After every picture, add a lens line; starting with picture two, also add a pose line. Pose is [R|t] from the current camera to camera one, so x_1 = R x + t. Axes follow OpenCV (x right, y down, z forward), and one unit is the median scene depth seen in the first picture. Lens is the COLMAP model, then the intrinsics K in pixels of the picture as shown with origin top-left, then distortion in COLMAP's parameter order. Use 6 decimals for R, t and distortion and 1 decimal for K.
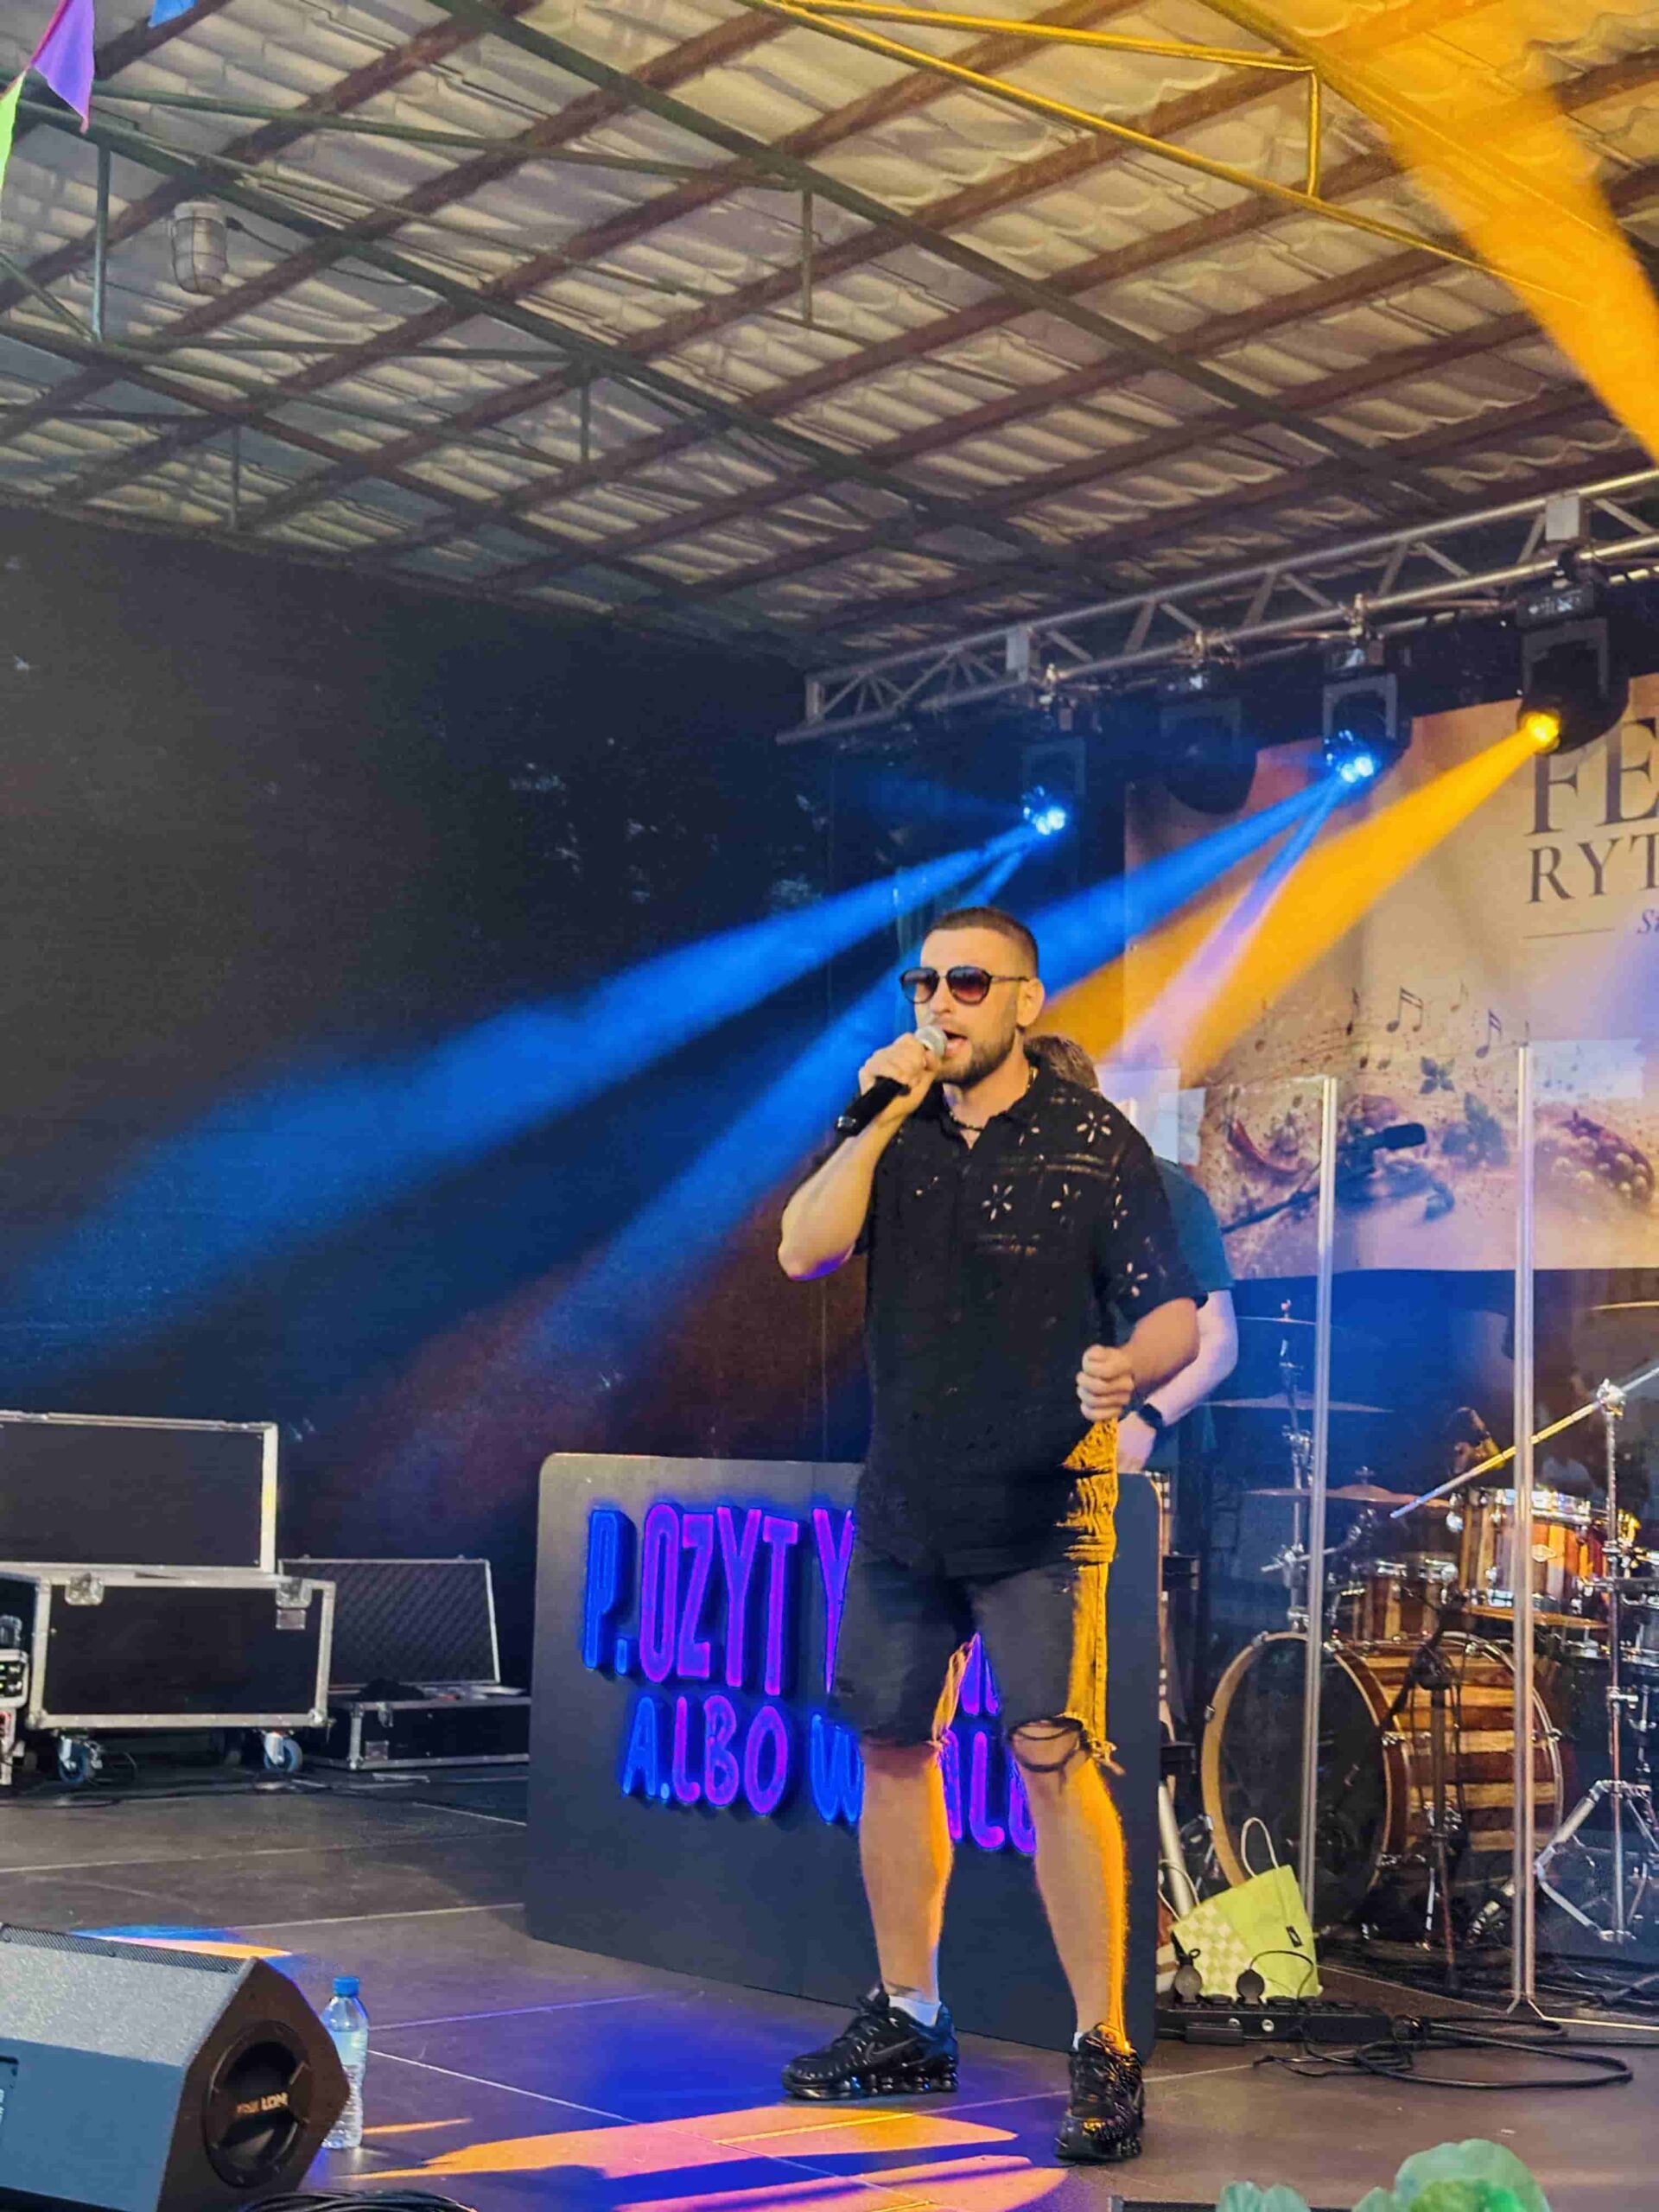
lens RADIAL K [[3283.5, 0, 826.9], [0, 3283.5, 1069.1], [0, 0, 1]] dist [0.274481, -1.049240]
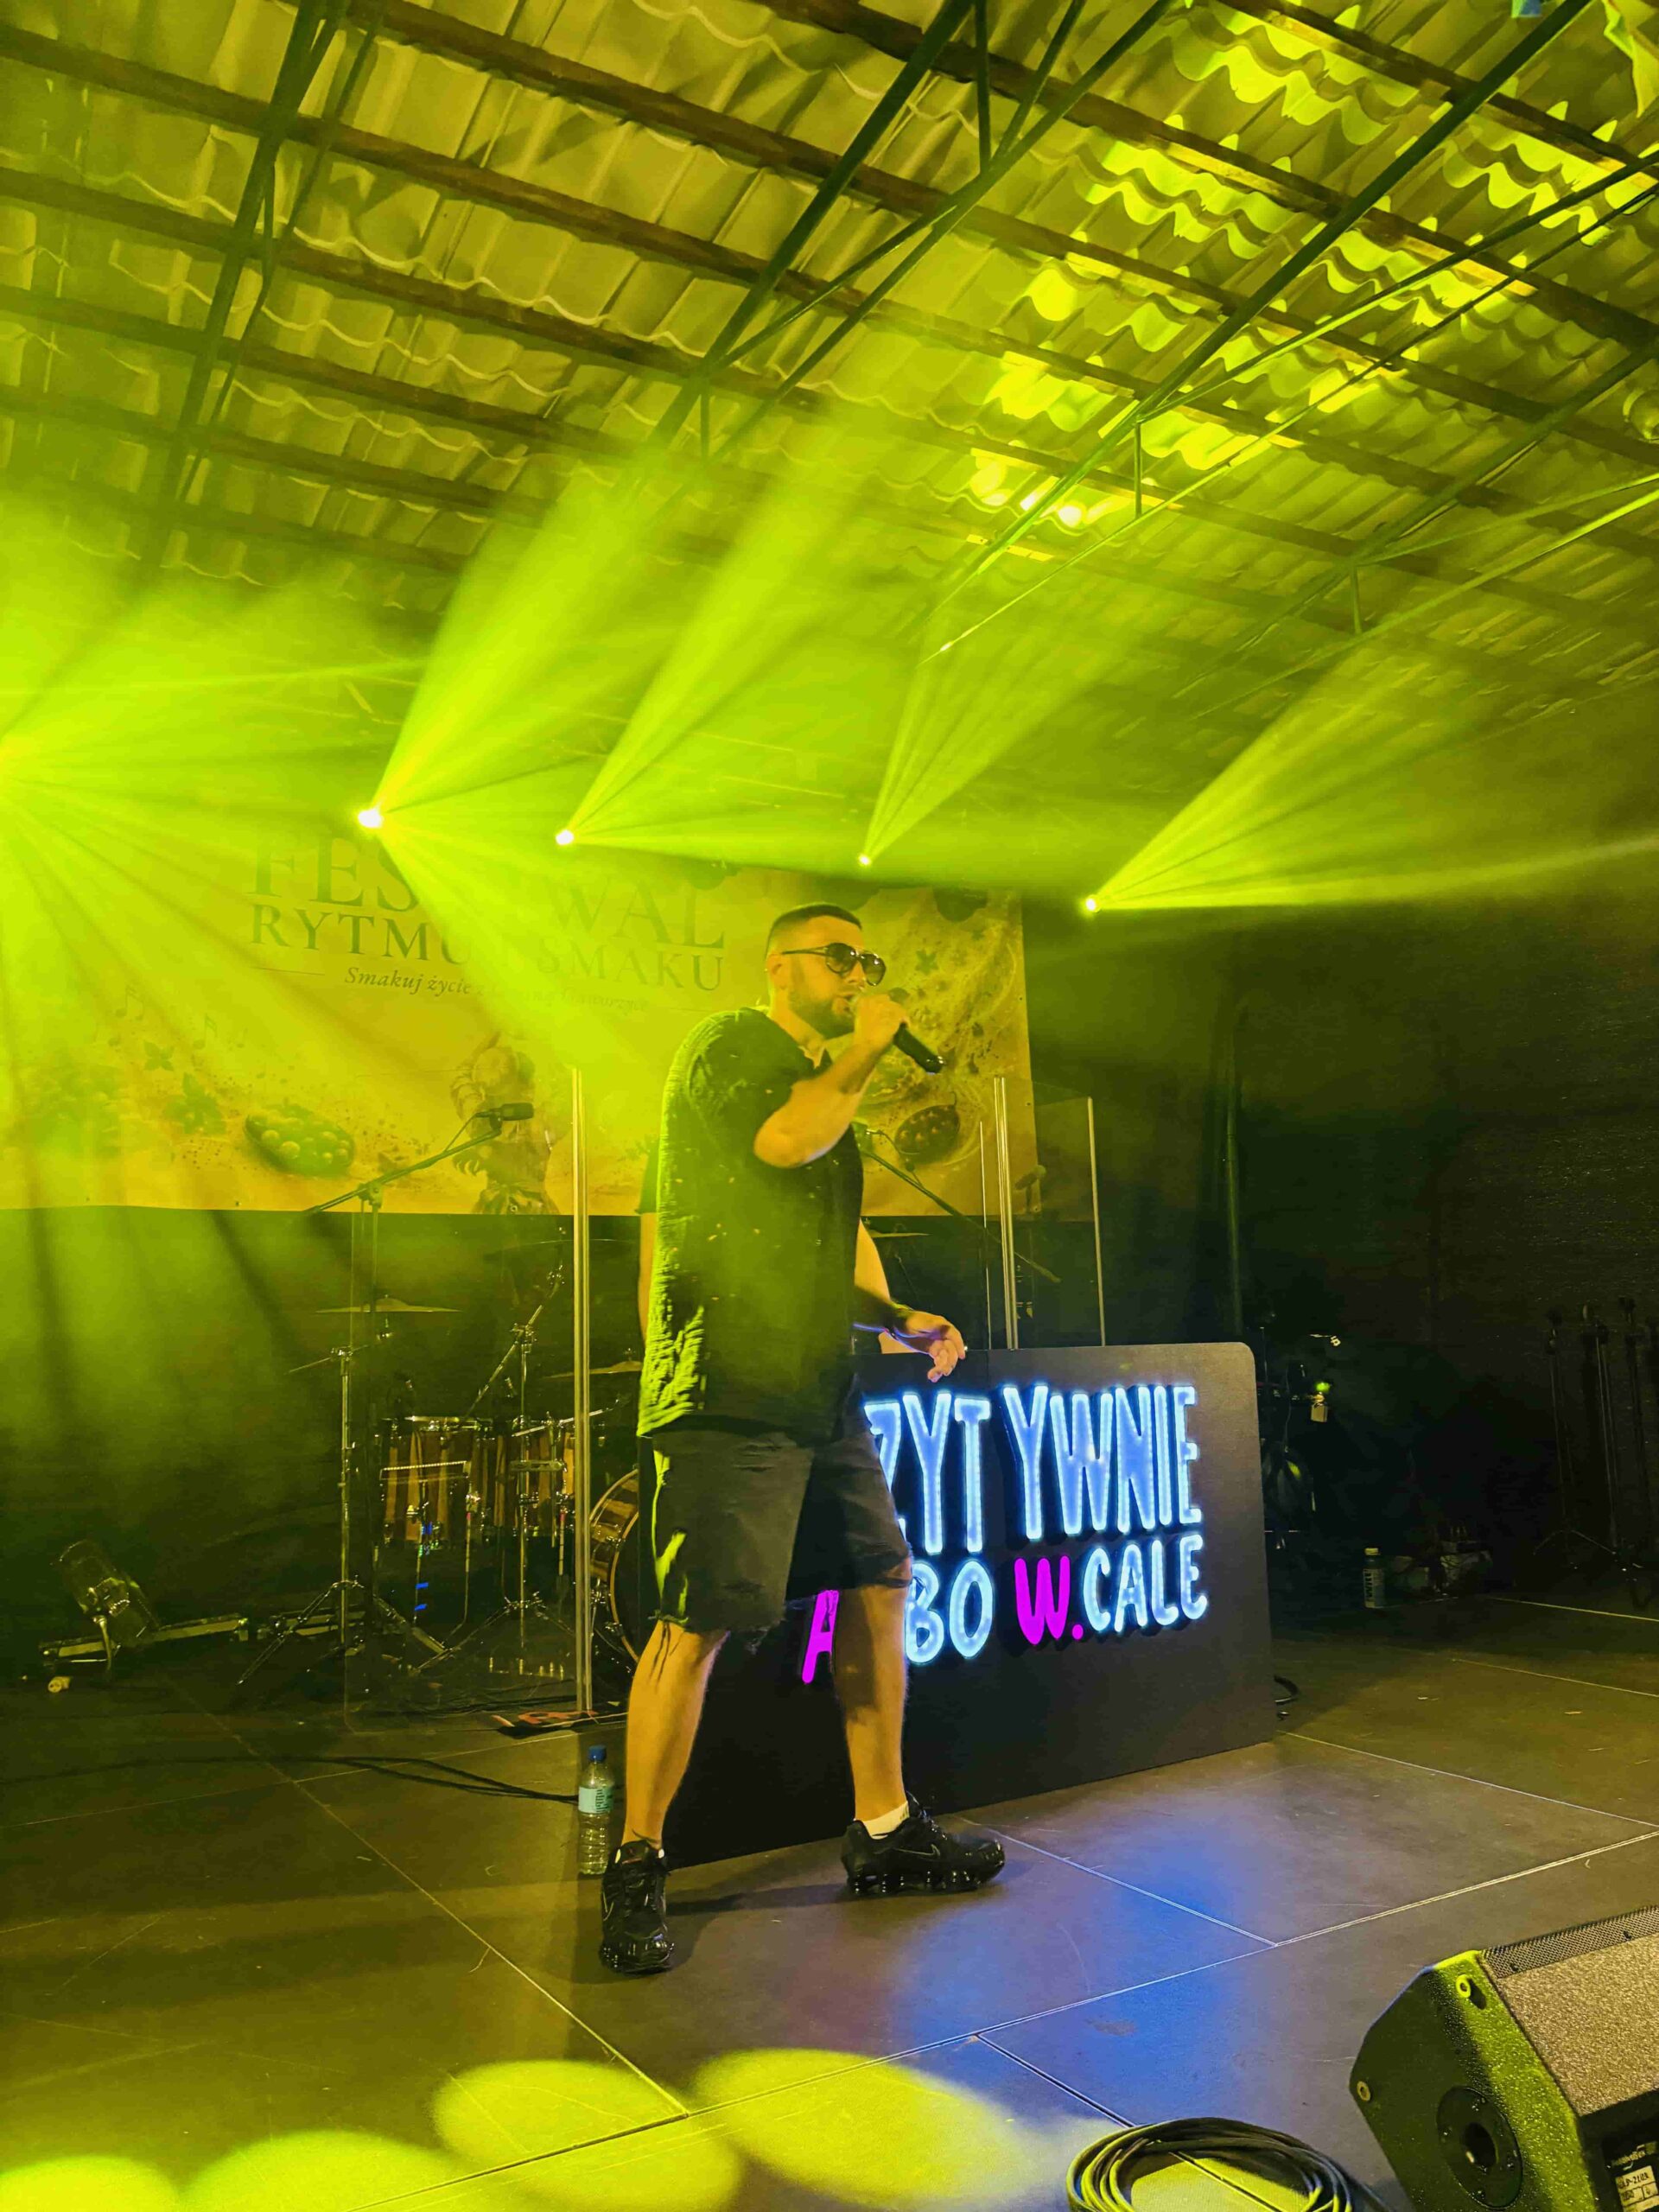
lens RADIAL K [[1654.5, 0, 863.0], [0, 1654.5, 1096.8], [0, 0, 1]] dist [0.012710, -0.002332]
pose [[0.179803, 0.108758, 0.977672, -0.408187], [-0.078022, 0.992315, -0.096038, 0.059584], [-0.980604, -0.059012, 0.186907, 0.627767]]
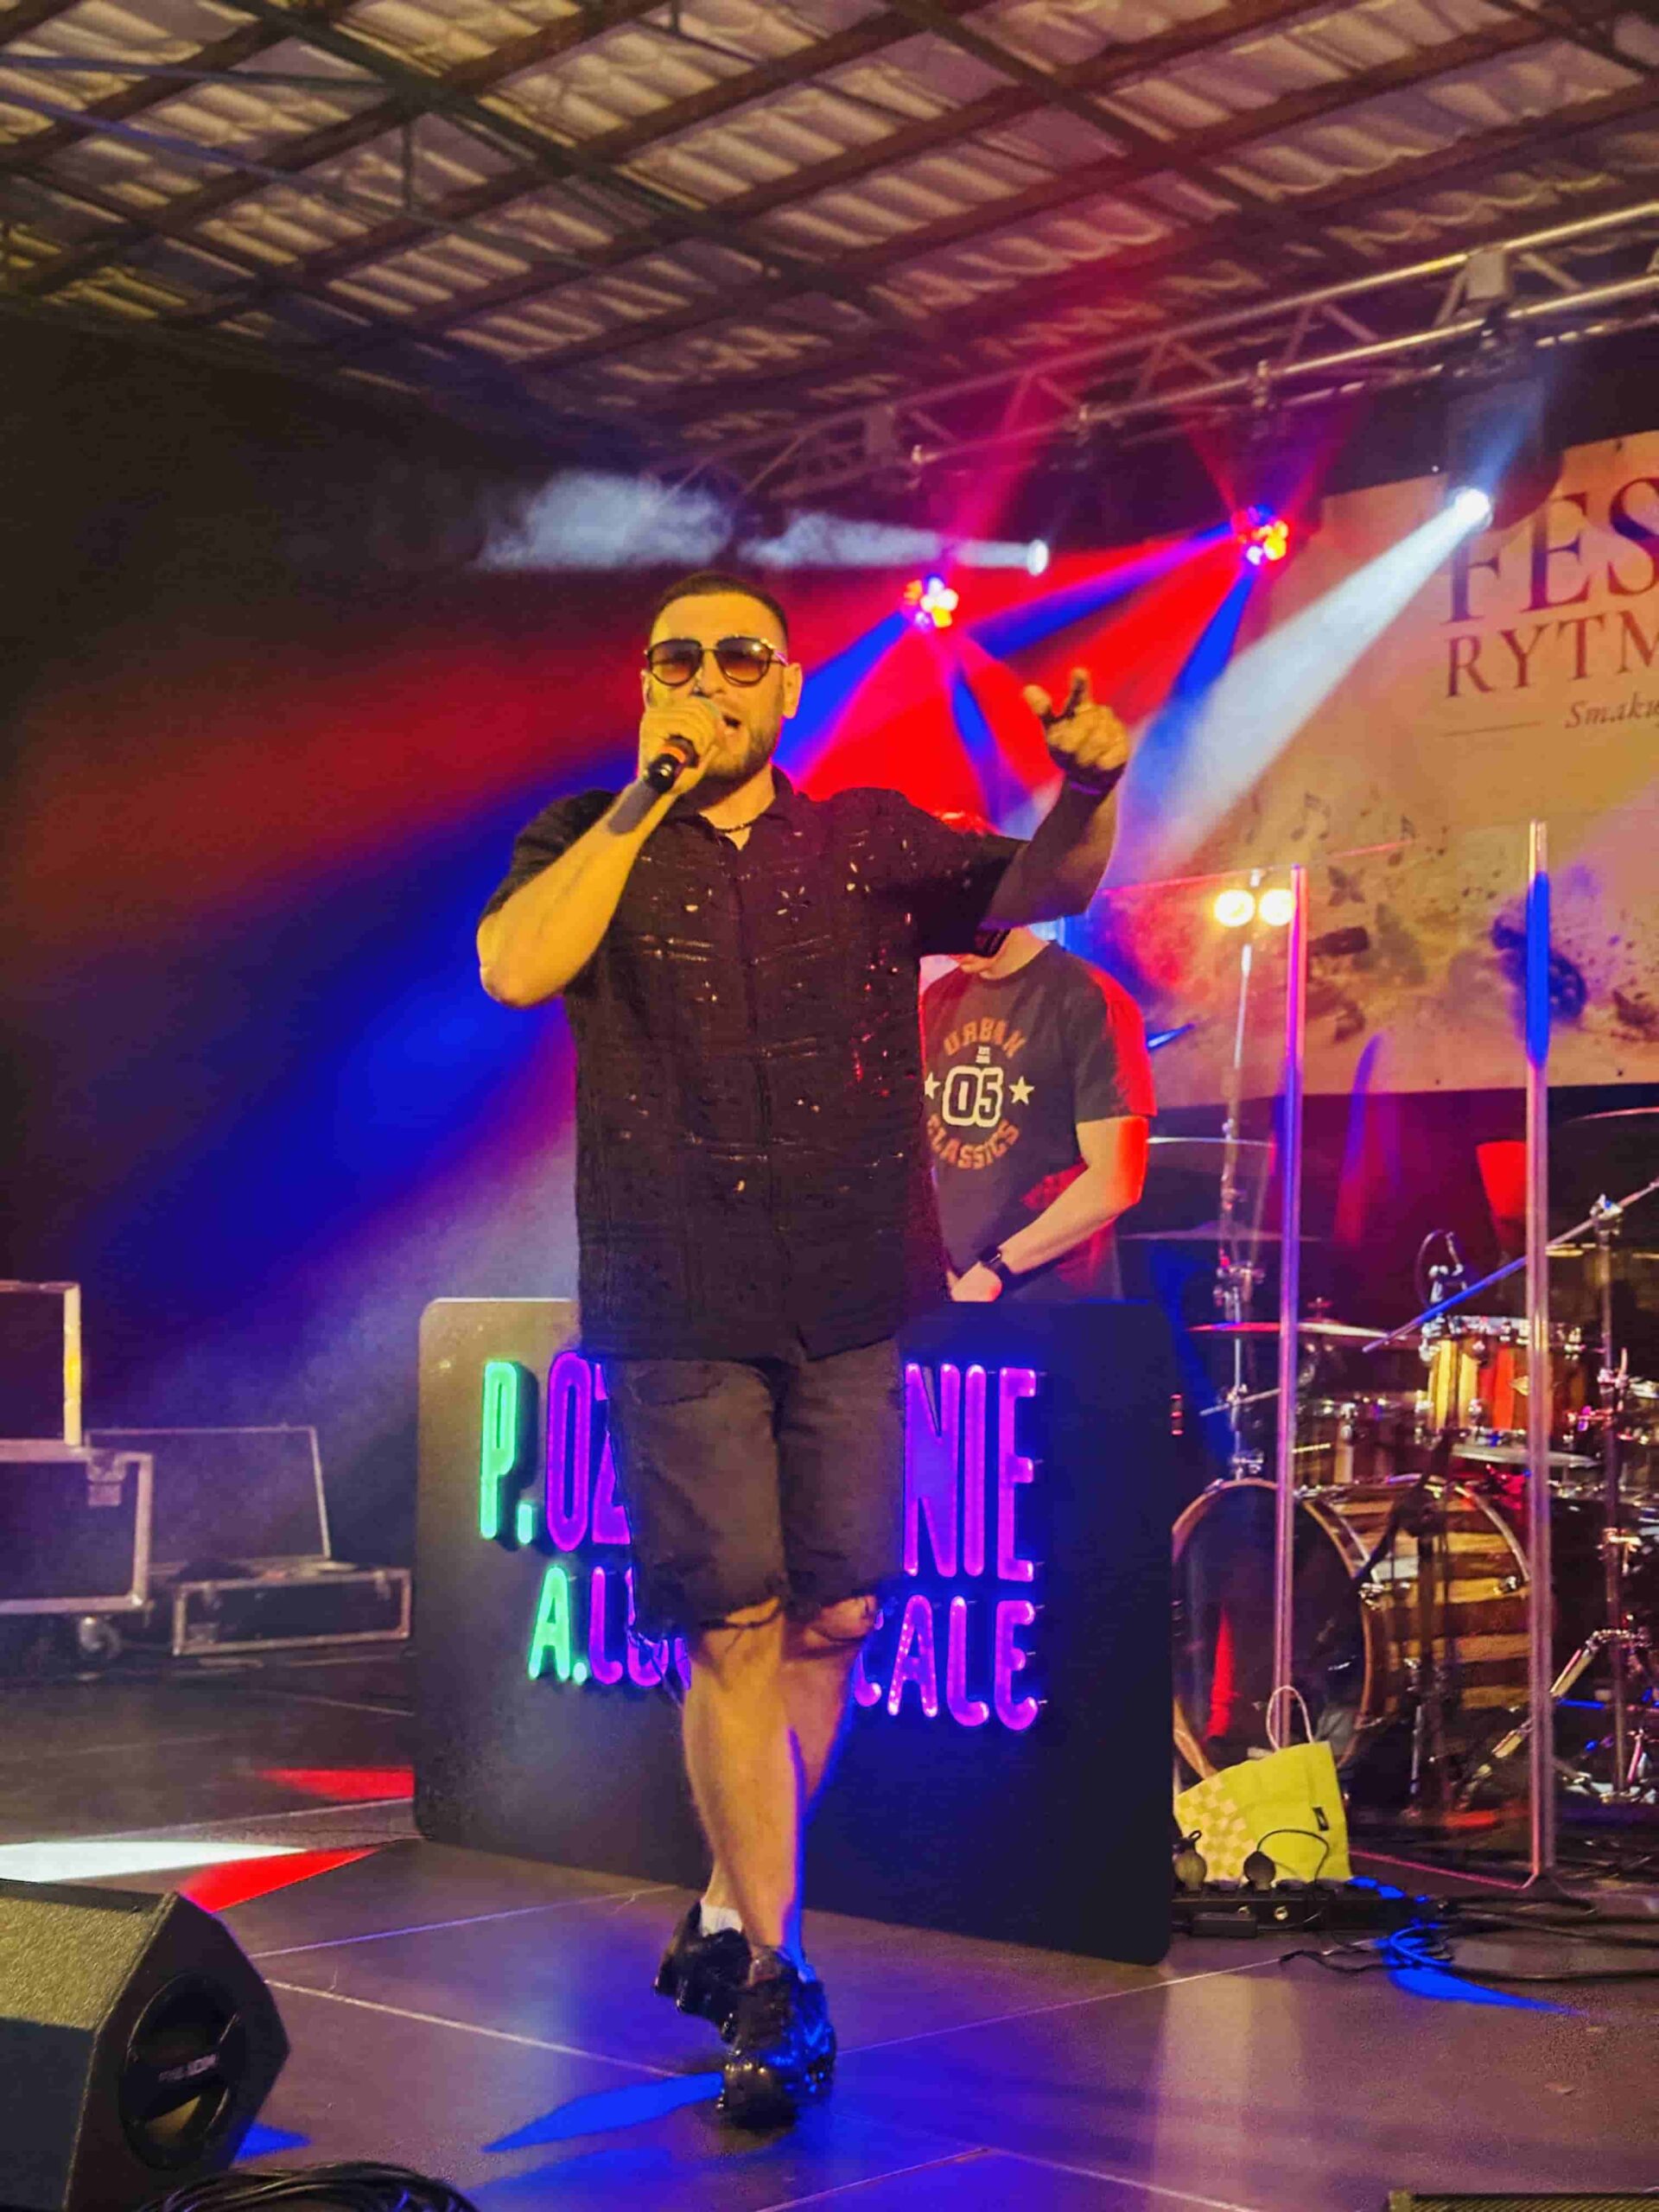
lens RADIAL K [[3295.5, 0, 867.3], [0, 3295.5, 1108.2], [0, 0, 1]] dist [0.239868, -1.002840]
pose [[0.996147, -0.013474, 0.086657, -0.032570], [0.008994, 0.998613, 0.051883, 0.015164], [-0.087236, -0.050903, 0.994886, 0.083060]]
